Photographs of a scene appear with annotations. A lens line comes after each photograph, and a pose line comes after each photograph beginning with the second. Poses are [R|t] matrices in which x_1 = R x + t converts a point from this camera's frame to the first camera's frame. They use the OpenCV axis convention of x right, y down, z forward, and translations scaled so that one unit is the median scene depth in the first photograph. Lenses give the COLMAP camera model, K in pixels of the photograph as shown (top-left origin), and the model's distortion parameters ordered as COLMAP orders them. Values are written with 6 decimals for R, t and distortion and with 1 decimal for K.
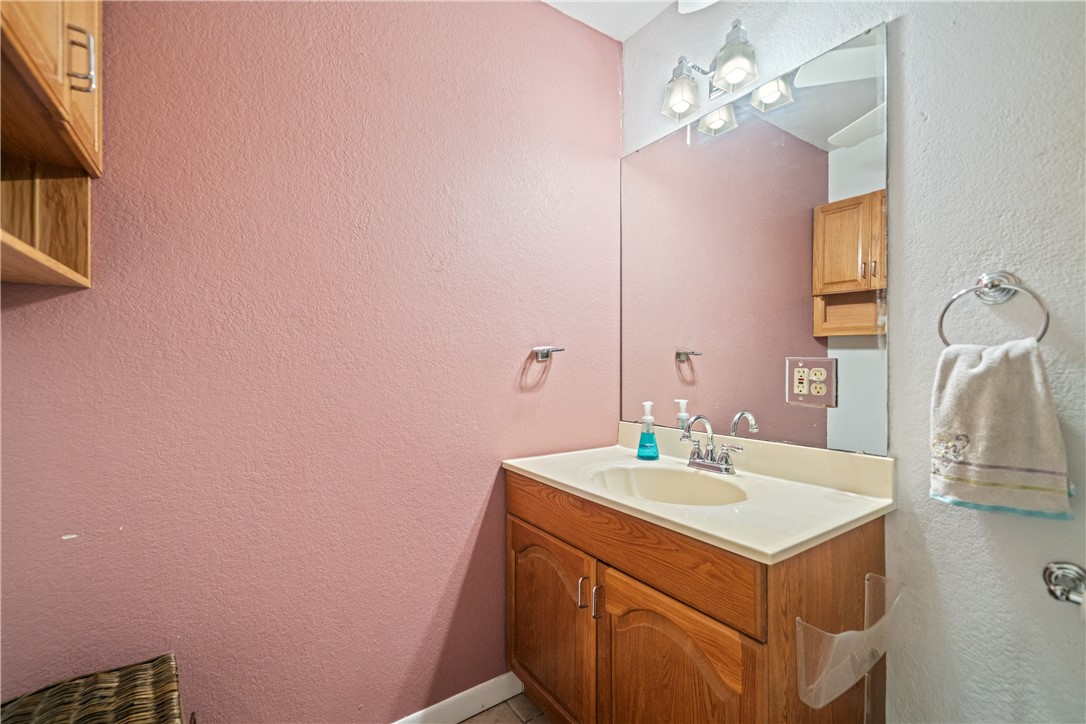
lens RADIAL K [[468.9, 0, 544.4], [0, 468.9, 361.3], [0, 0, 1]] dist [-0.002522, -0.000172]
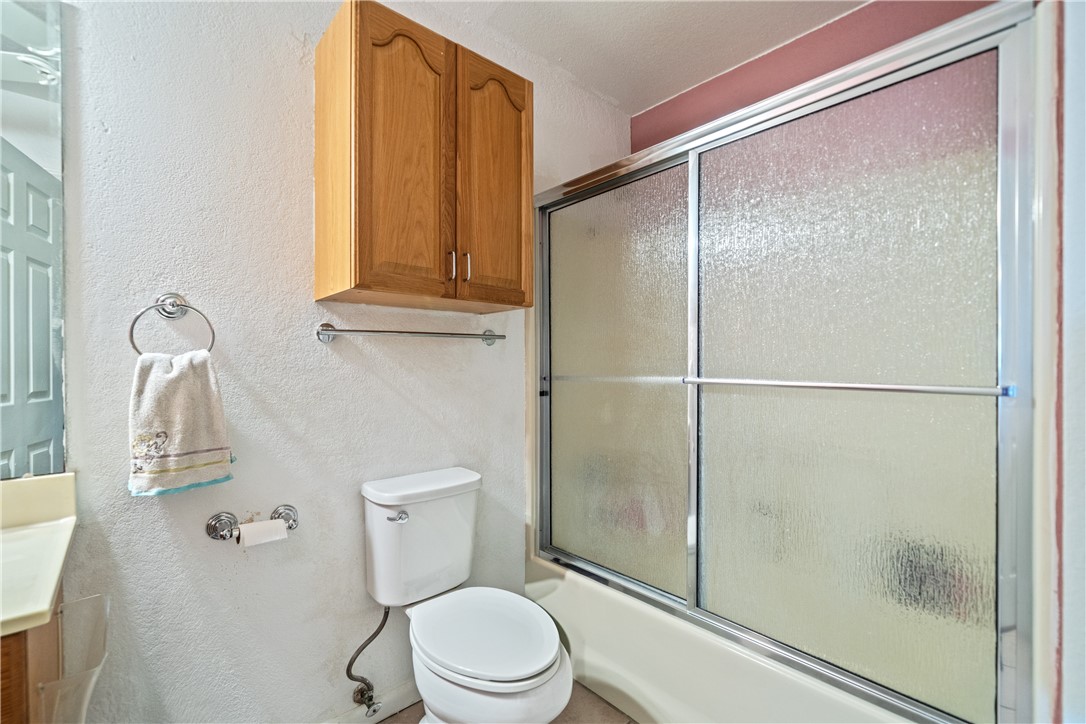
lens RADIAL K [[468.9, 0, 544.5], [0, 468.9, 364.8], [0, 0, 1]] dist [-0.002522, -0.000172]
pose [[-0.130429, 0.001862, 0.991456, -0.360289], [0.009776, 0.999952, -0.000592, 0.002574], [-0.991409, 0.009616, -0.130441, 0.217538]]
